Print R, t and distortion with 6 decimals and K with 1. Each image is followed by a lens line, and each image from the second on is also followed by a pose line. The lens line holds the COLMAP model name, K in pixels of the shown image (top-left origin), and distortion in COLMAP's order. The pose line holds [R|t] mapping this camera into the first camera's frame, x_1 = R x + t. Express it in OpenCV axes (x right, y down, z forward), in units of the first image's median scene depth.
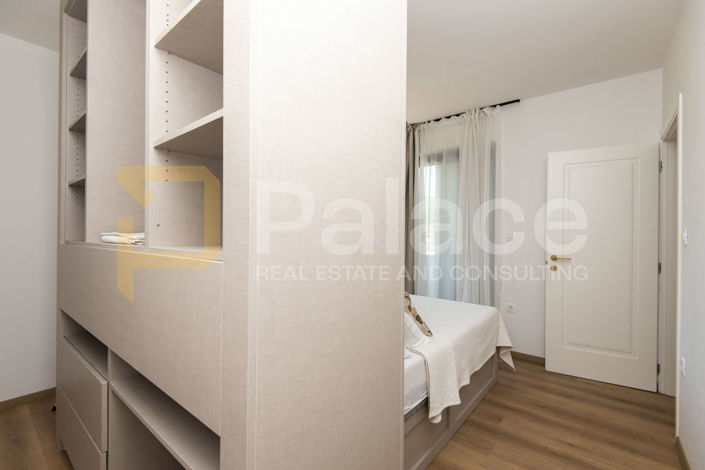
lens RADIAL K [[322.2, 0, 349.1], [0, 322.2, 235.2], [0, 0, 1]] dist [-0.009713, -0.003765]
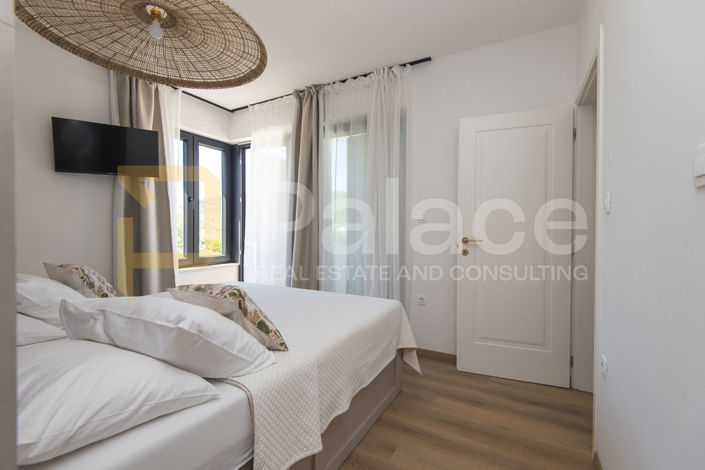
lens RADIAL K [[322.2, 0, 354.0], [0, 322.2, 236.7], [0, 0, 1]] dist [-0.009713, -0.003765]
pose [[0.981281, -0.010344, 0.192302, 0.198738], [0.006373, 0.999754, 0.021255, 0.045532], [-0.192475, -0.019632, 0.981106, 0.233895]]
